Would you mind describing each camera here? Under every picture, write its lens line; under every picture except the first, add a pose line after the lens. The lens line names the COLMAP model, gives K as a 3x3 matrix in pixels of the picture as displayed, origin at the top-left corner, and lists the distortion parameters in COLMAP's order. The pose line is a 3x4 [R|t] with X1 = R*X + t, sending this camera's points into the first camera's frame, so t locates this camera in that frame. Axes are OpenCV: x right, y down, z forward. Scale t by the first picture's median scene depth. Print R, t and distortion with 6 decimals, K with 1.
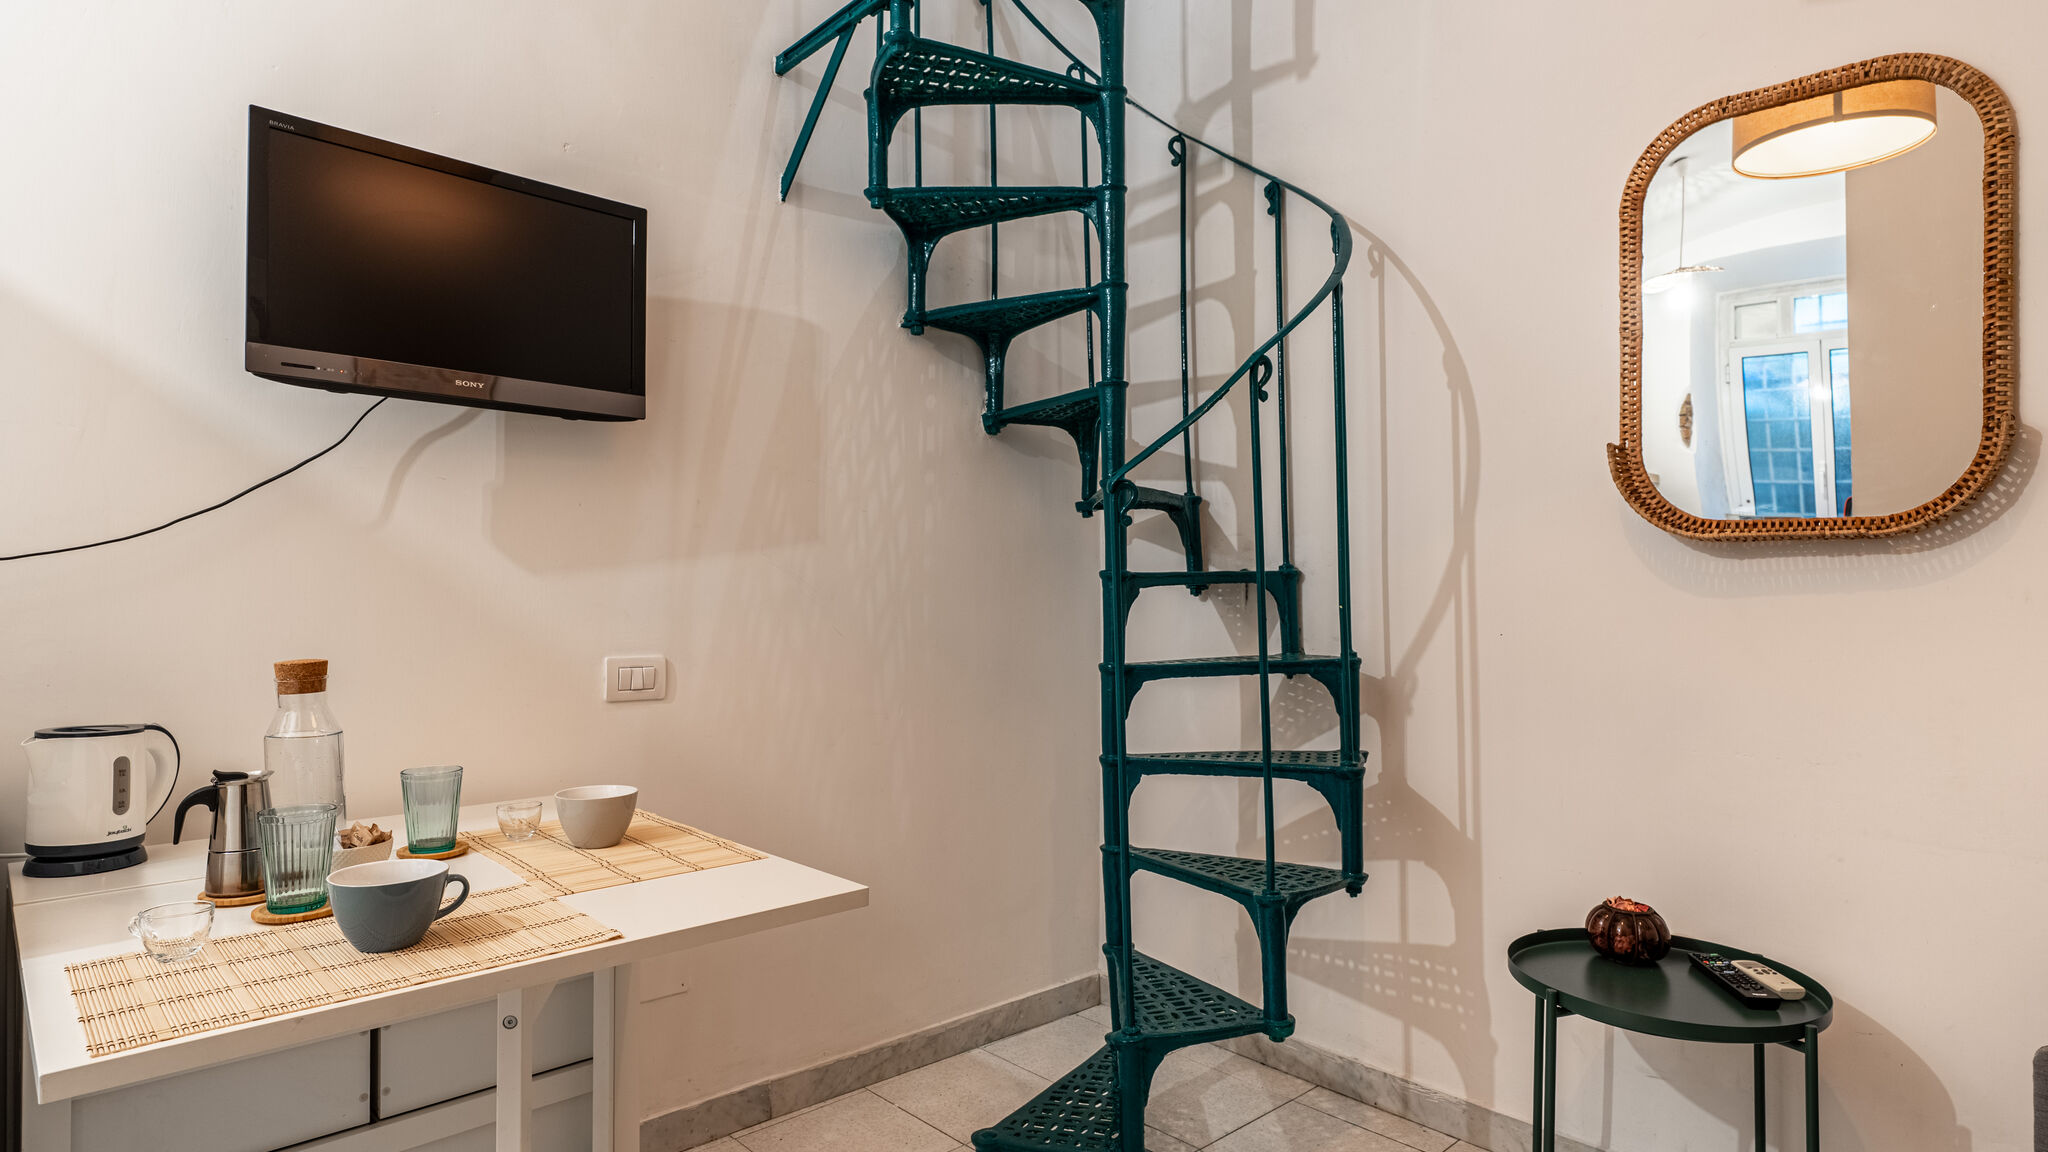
lens RADIAL K [[1103.7, 0, 1024.2], [0, 1103.7, 590.0], [0, 0, 1]] dist [0.000463, 0.001207]
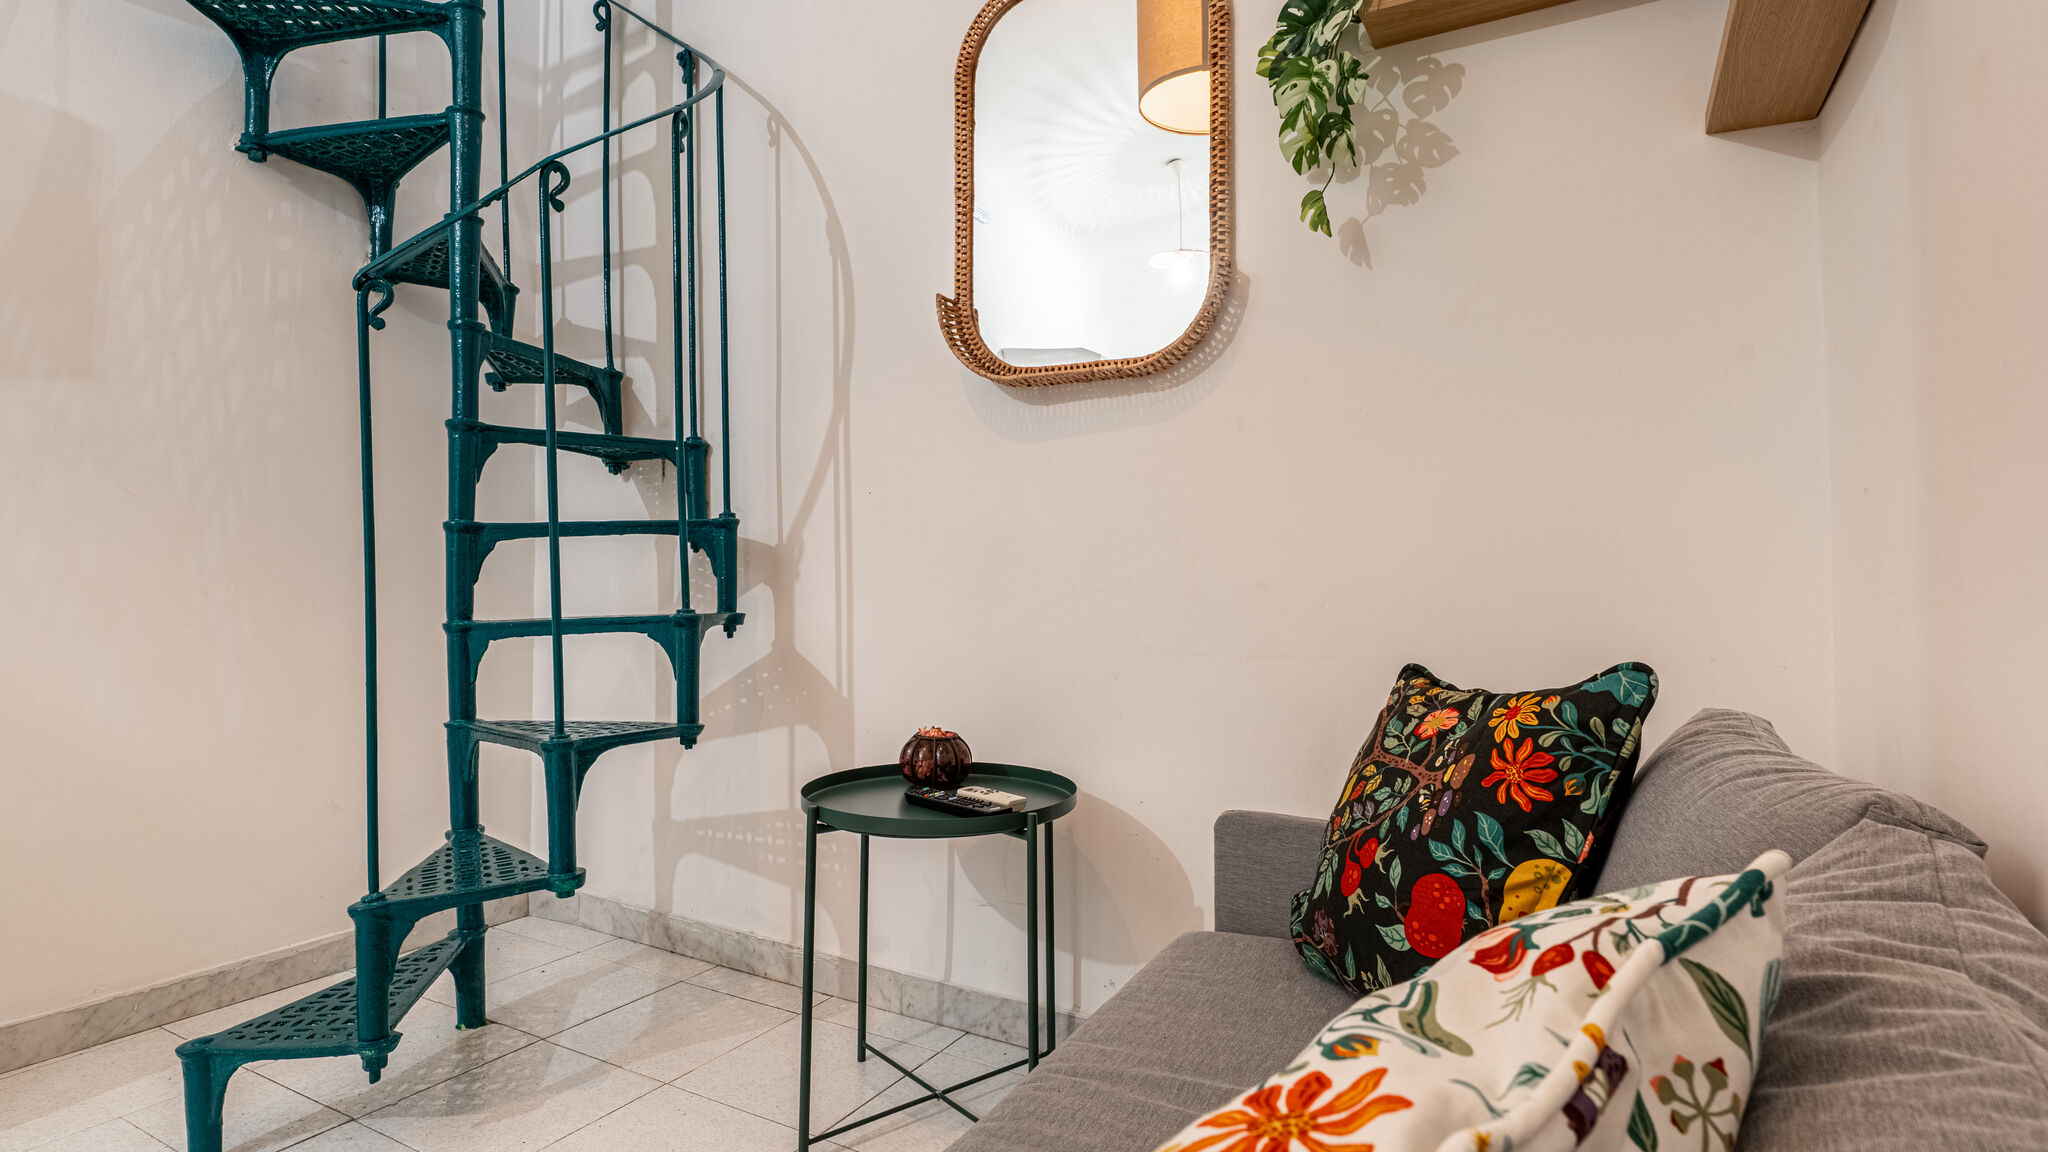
lens RADIAL K [[1048.5, 0, 981.9], [0, 1048.5, 549.4], [0, 0, 1]] dist [-0.003308, 0.004098]
pose [[0.957434, 0.001087, 0.288650, 0.240125], [0.002311, 0.999932, -0.011430, 0.099111], [-0.288643, 0.011611, 0.957366, 0.042384]]
